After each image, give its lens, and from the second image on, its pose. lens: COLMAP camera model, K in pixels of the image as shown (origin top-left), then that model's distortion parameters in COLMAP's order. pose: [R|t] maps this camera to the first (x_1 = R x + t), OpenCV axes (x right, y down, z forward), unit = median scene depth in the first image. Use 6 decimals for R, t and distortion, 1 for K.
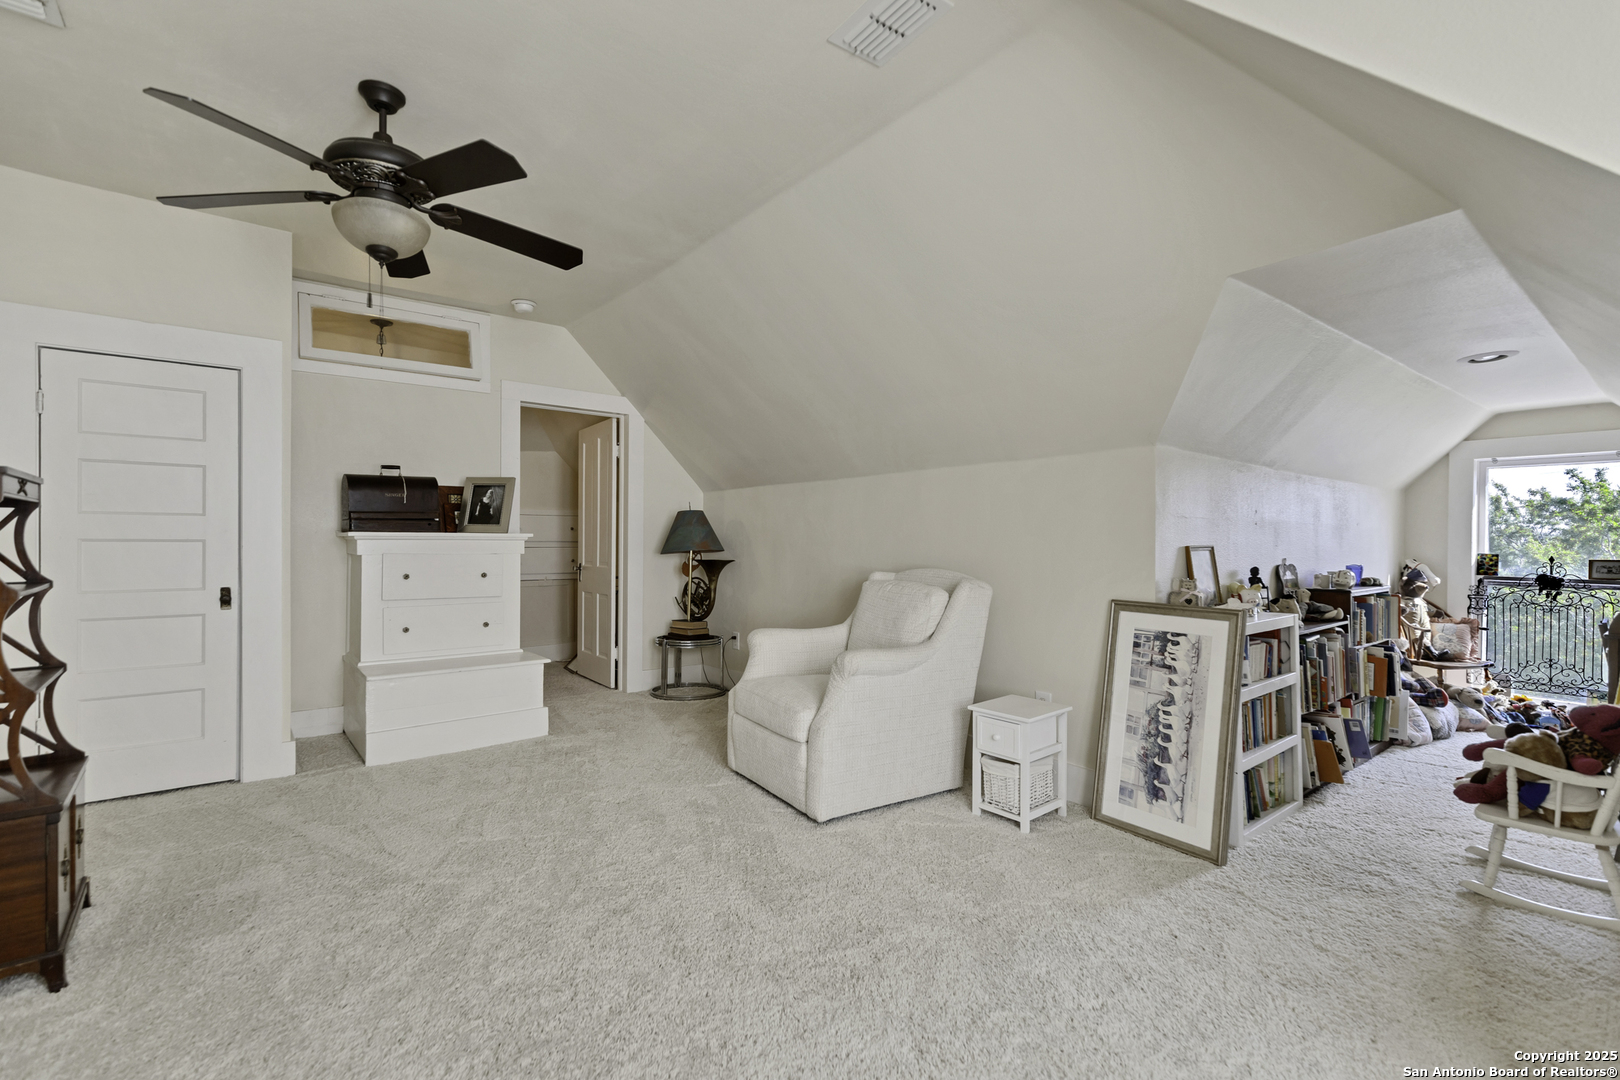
lens RADIAL K [[748.8, 0, 818.9], [0, 748.8, 546.9], [0, 0, 1]] dist [-0.000024, -0.000494]
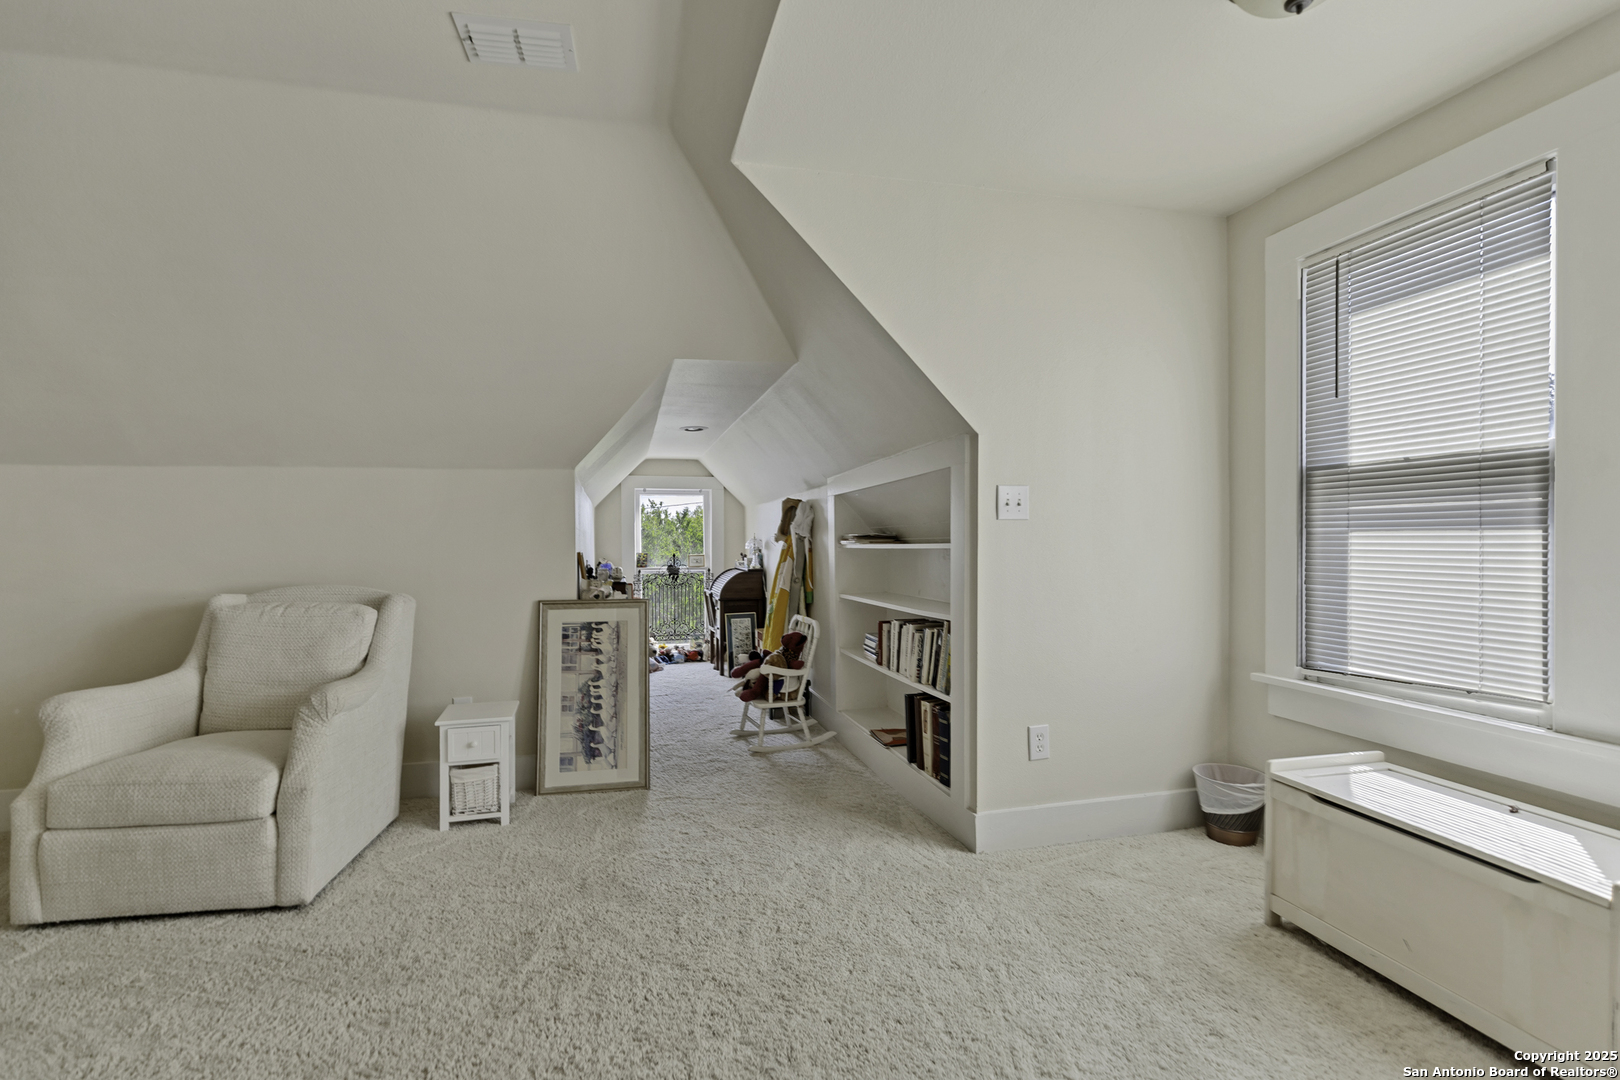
lens RADIAL K [[748.8, 0, 818.9], [0, 748.8, 546.9], [0, 0, 1]] dist [-0.000024, -0.000494]
pose [[0.385826, -0.017039, 0.922414, -0.528221], [0.020764, 0.999737, 0.009783, -0.015210], [-0.922338, 0.015378, 0.386078, 0.170961]]
